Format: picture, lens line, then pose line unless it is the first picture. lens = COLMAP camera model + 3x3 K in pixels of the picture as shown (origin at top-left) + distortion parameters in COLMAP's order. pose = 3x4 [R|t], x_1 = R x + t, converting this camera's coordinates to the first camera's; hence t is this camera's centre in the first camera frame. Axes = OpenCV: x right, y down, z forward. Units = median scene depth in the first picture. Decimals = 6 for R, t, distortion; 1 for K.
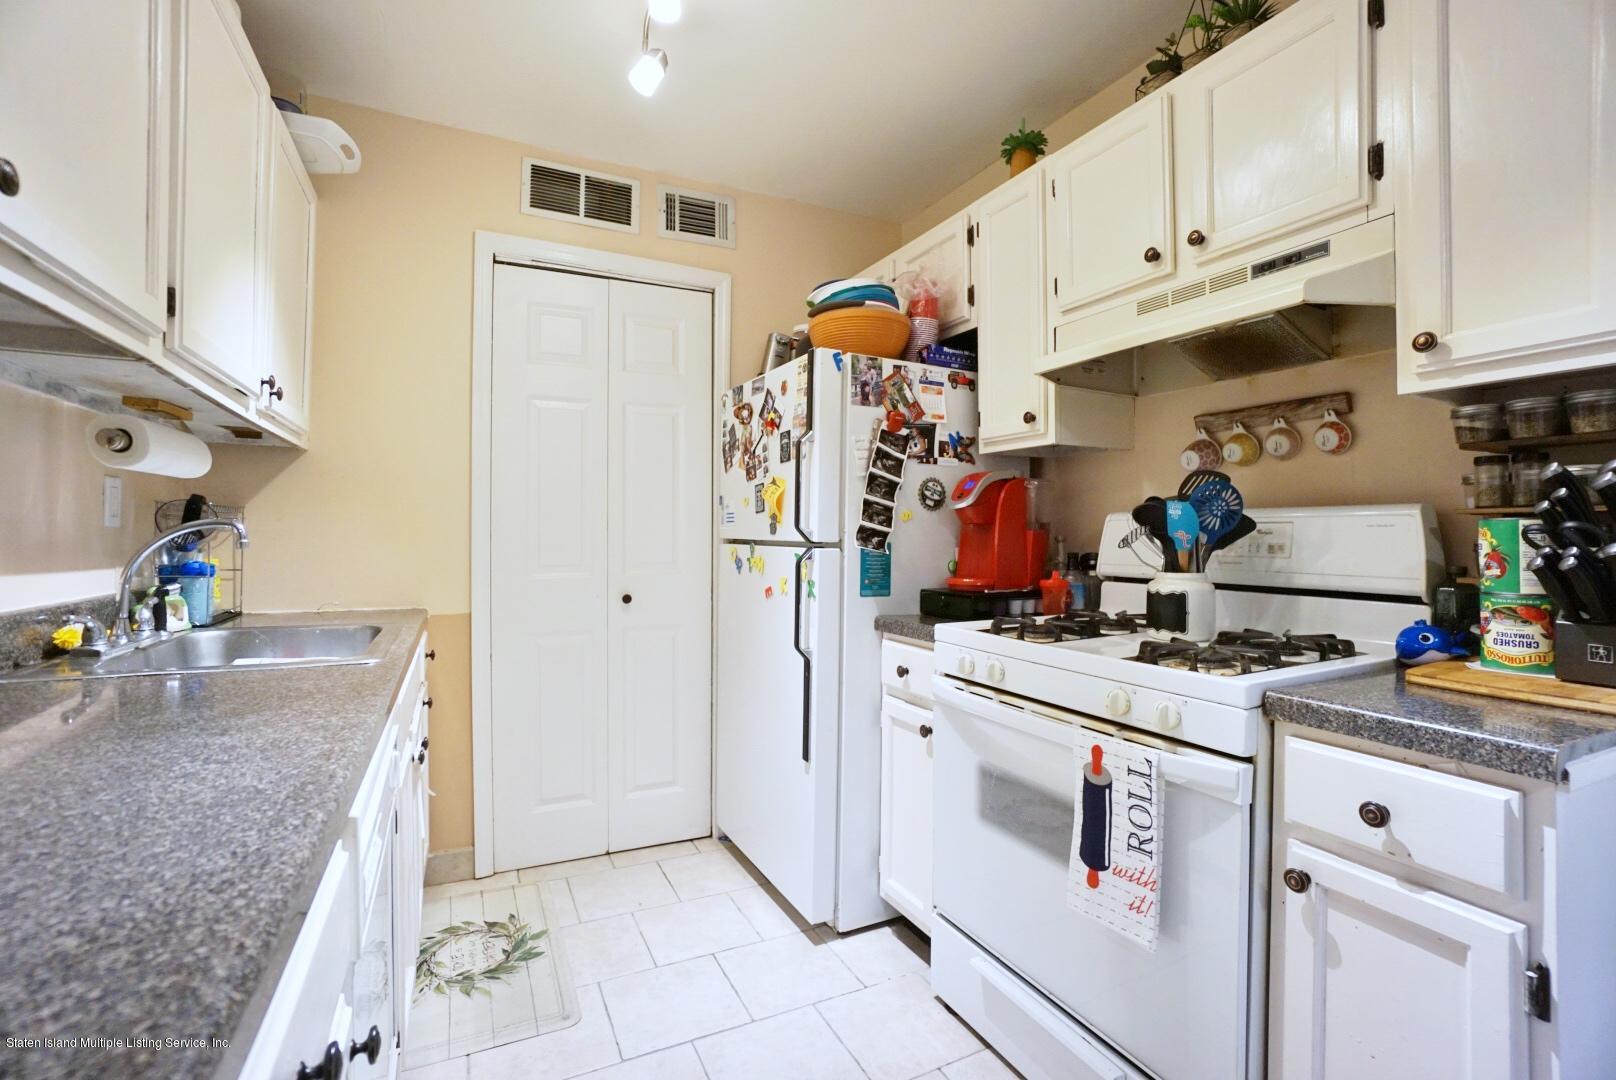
lens RADIAL K [[710.2, 0, 804.8], [0, 710.2, 533.2], [0, 0, 1]] dist [-0.062610, 0.022560]
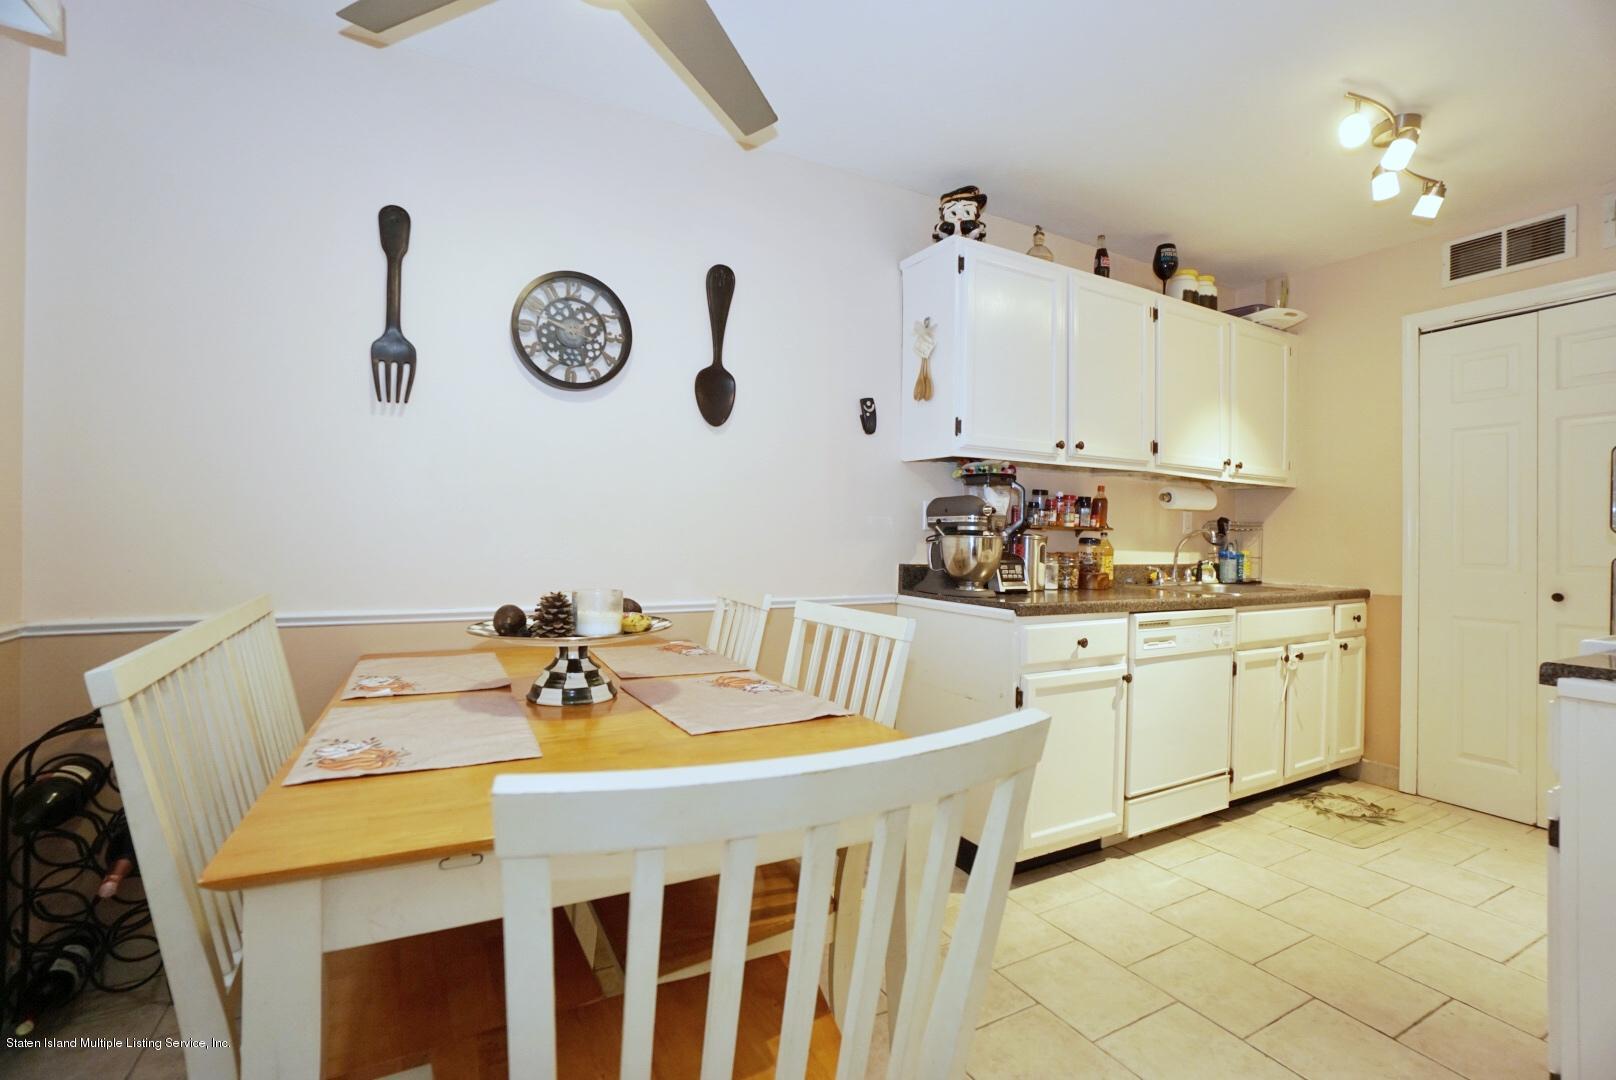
lens RADIAL K [[710.2, 0, 800.9], [0, 710.2, 532.5], [0, 0, 1]] dist [-0.062610, 0.022560]
pose [[0.035009, -0.011131, -0.999325, 0.931679], [-0.012500, 0.999855, -0.011574, 0.023315], [0.999309, 0.012896, 0.034864, -0.257560]]
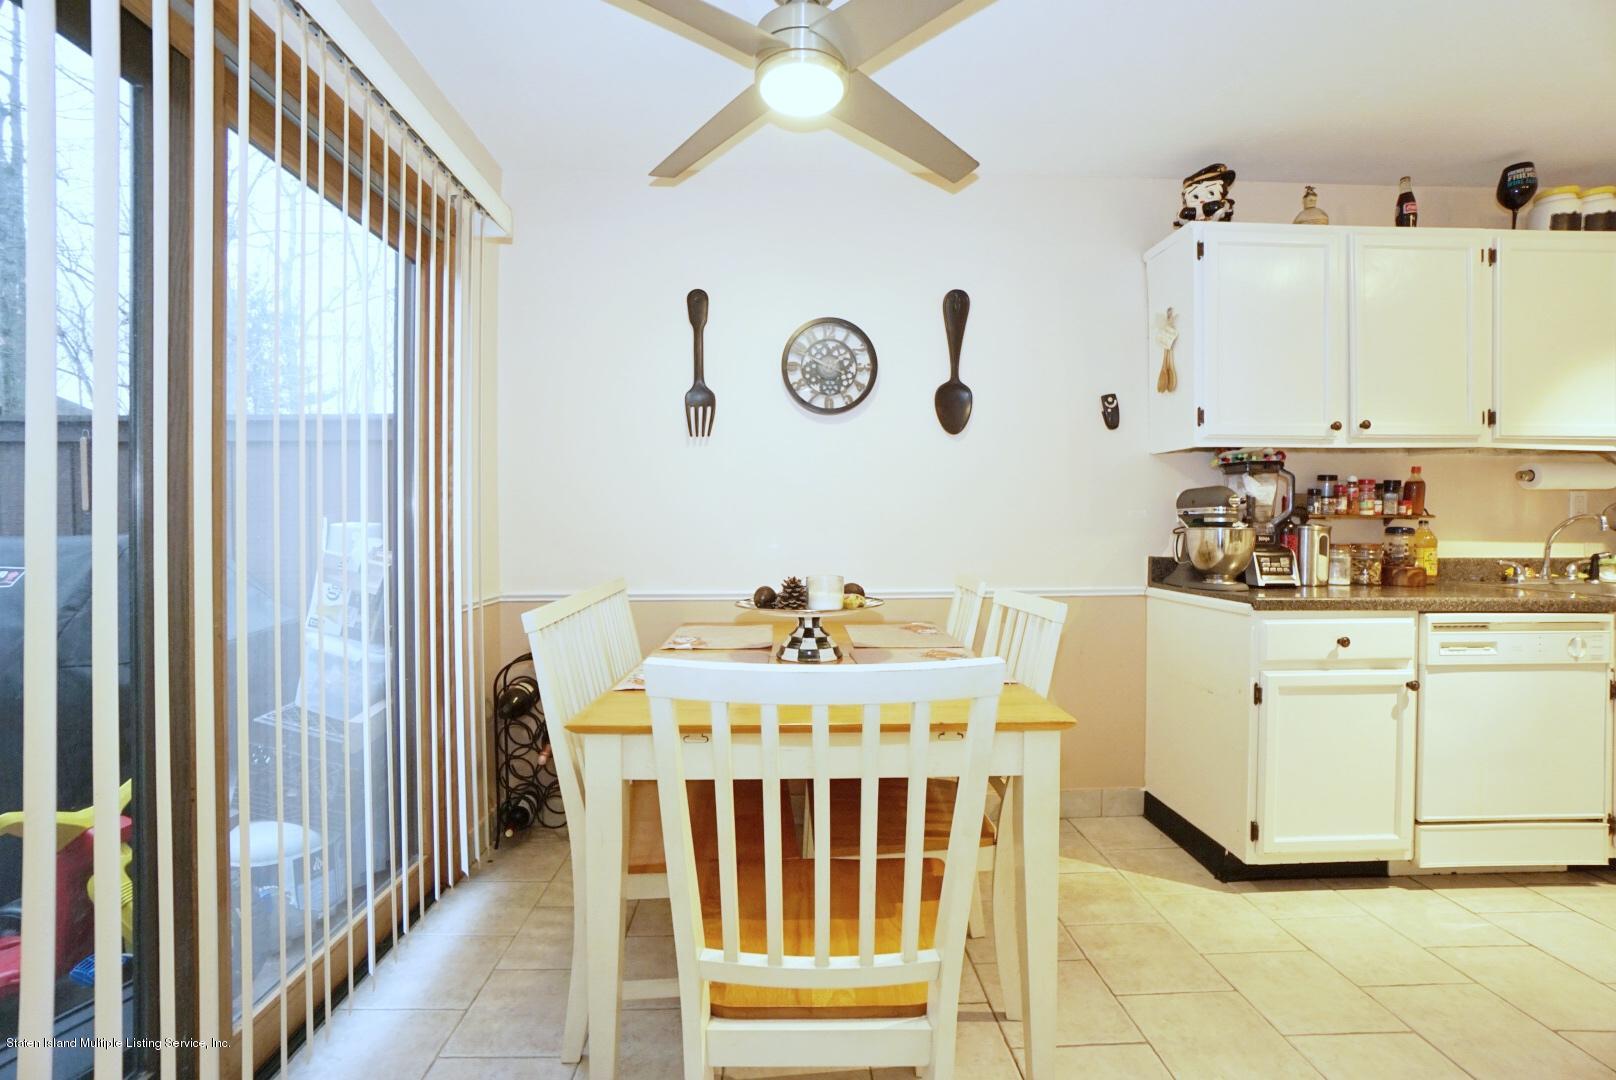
lens RADIAL K [[710.2, 0, 800.3], [0, 710.2, 535.4], [0, 0, 1]] dist [-0.062610, 0.022560]
pose [[-0.409757, 0.003818, -0.912187, 1.077227], [0.000940, 0.999992, 0.003764, 0.018958], [0.912194, 0.000685, -0.409757, -0.083074]]
